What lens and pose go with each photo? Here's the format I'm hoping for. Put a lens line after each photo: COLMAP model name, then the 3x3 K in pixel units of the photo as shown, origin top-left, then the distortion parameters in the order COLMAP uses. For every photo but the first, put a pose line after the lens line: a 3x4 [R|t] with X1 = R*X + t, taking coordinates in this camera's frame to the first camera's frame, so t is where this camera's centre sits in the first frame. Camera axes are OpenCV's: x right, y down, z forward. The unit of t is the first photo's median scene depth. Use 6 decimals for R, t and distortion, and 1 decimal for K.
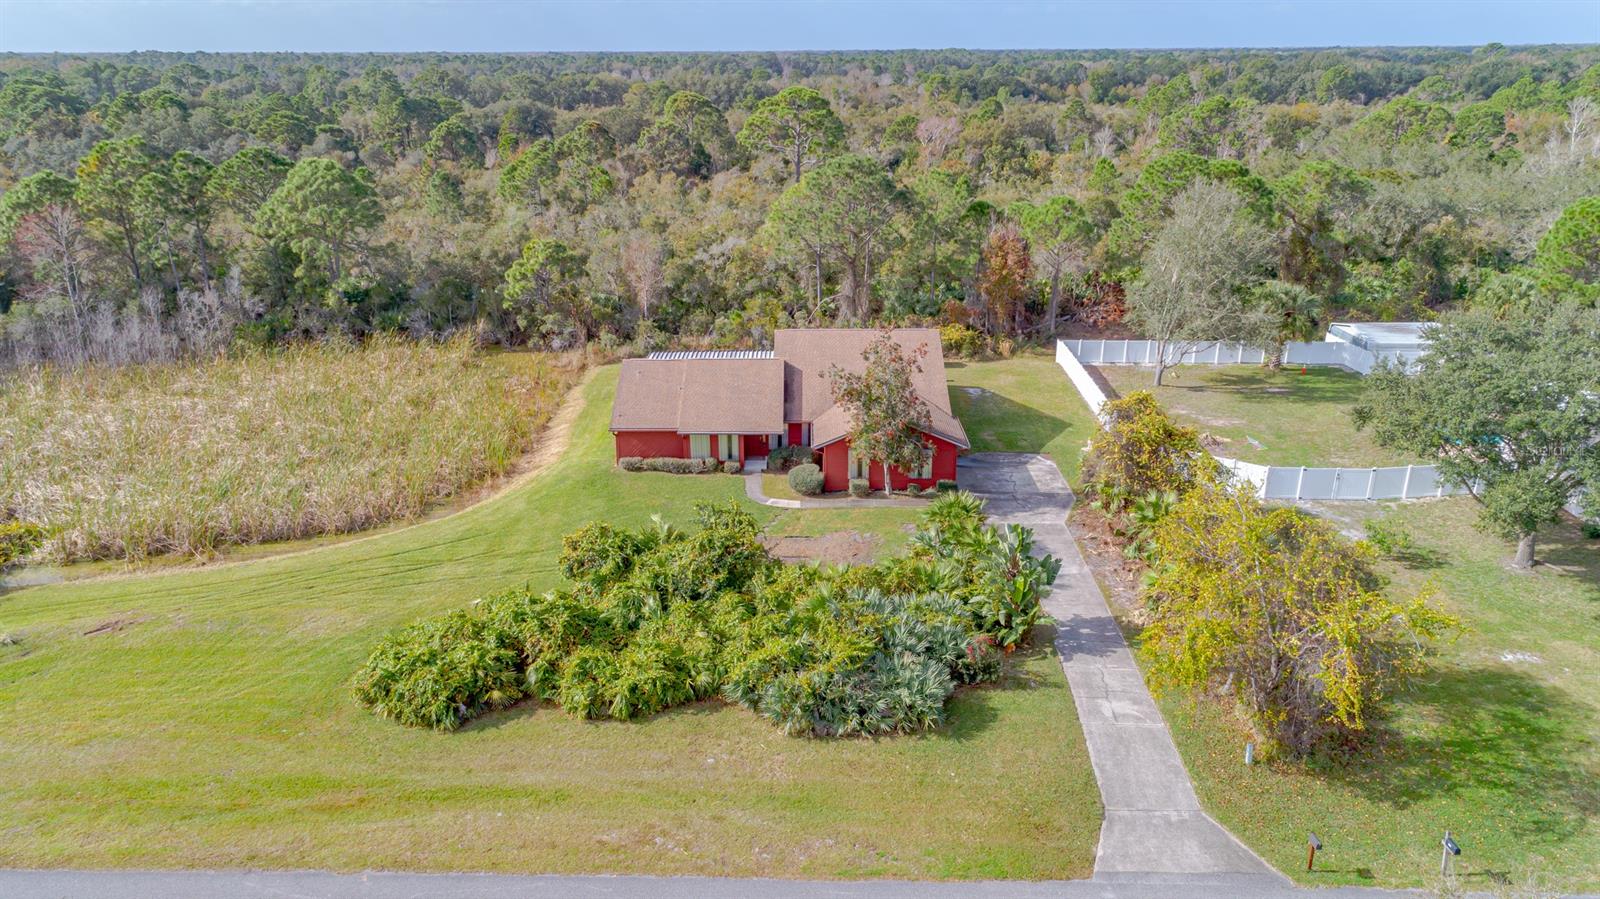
lens RADIAL K [[1090.0, 0, 797.7], [0, 1090.0, 446.5], [0, 0, 1]] dist [0.020201, 0.002422]
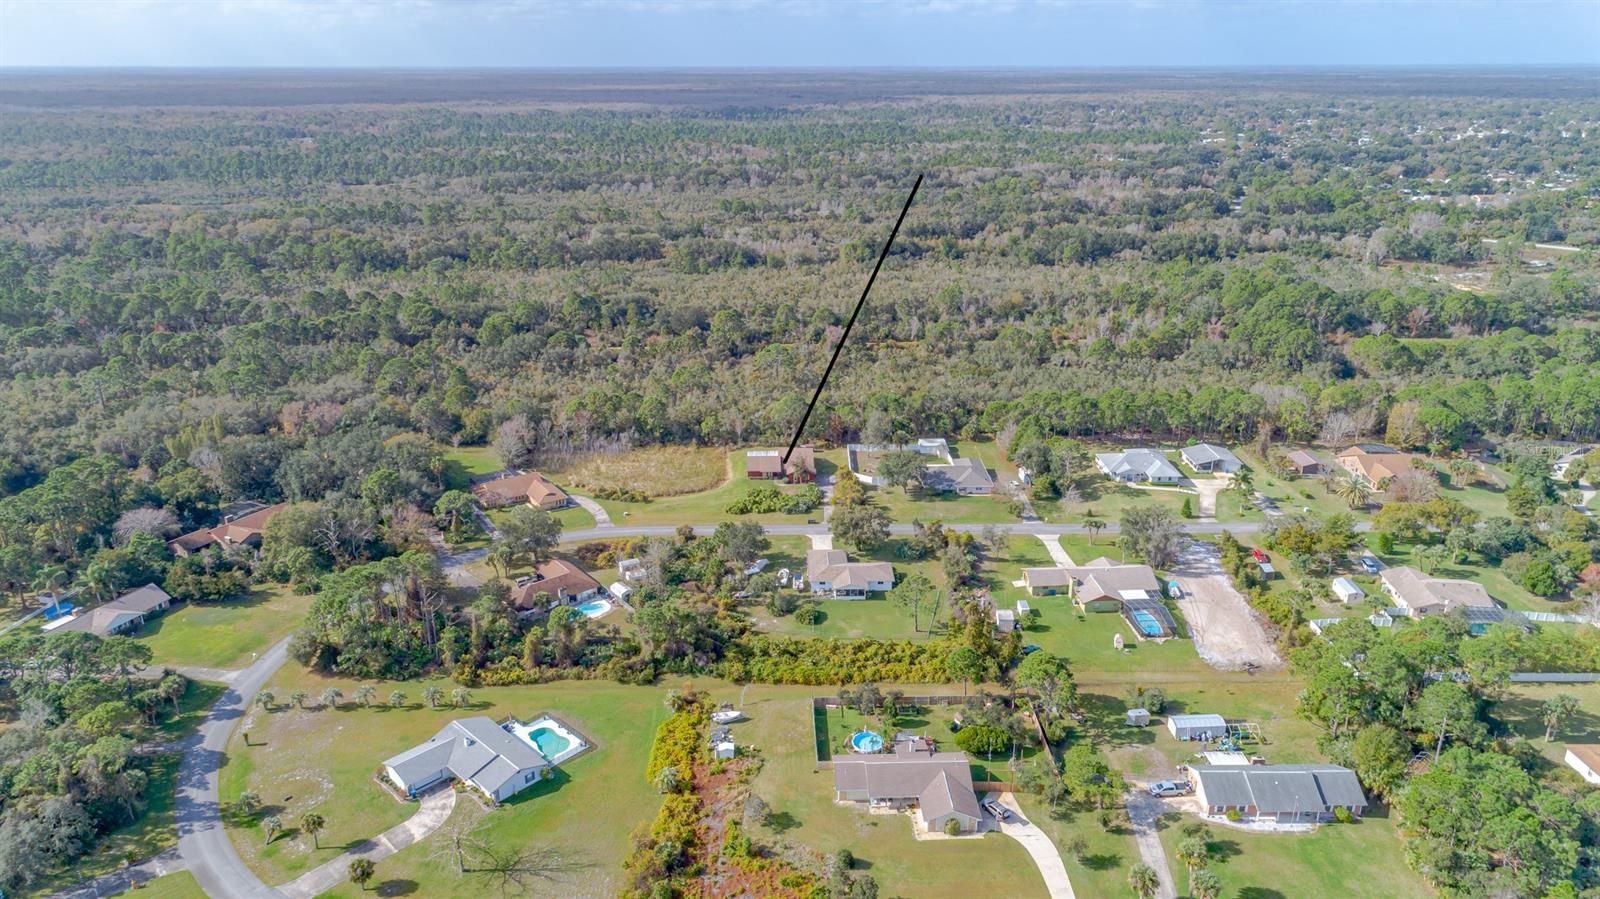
lens RADIAL K [[1090.0, 0, 797.7], [0, 1090.0, 446.5], [0, 0, 1]] dist [0.020201, 0.002422]
pose [[0.999182, -0.009861, 0.039210, -0.140805], [0.009949, 0.999948, -0.002048, -0.125158], [-0.039188, 0.002436, 0.999229, -4.315815]]
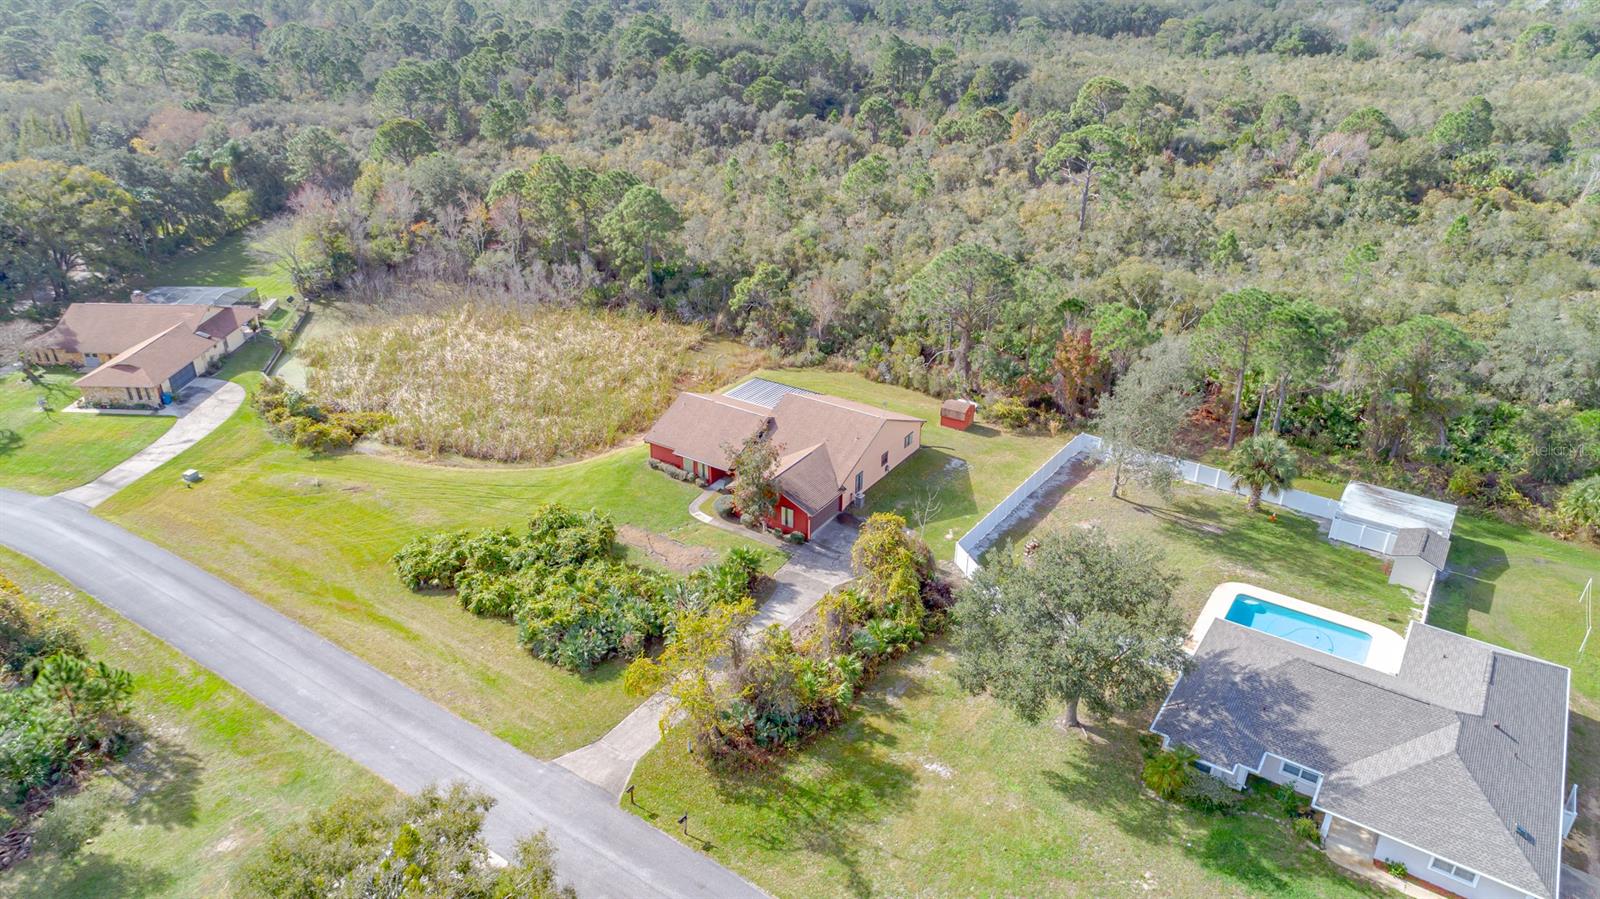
lens RADIAL K [[1090.0, 0, 797.7], [0, 1090.0, 446.5], [0, 0, 1]] dist [0.020201, 0.002422]
pose [[0.837920, 0.251771, -0.484254, 0.818227], [-0.192457, 0.966554, 0.169513, -0.330180], [0.510736, -0.048840, 0.858349, -0.255722]]
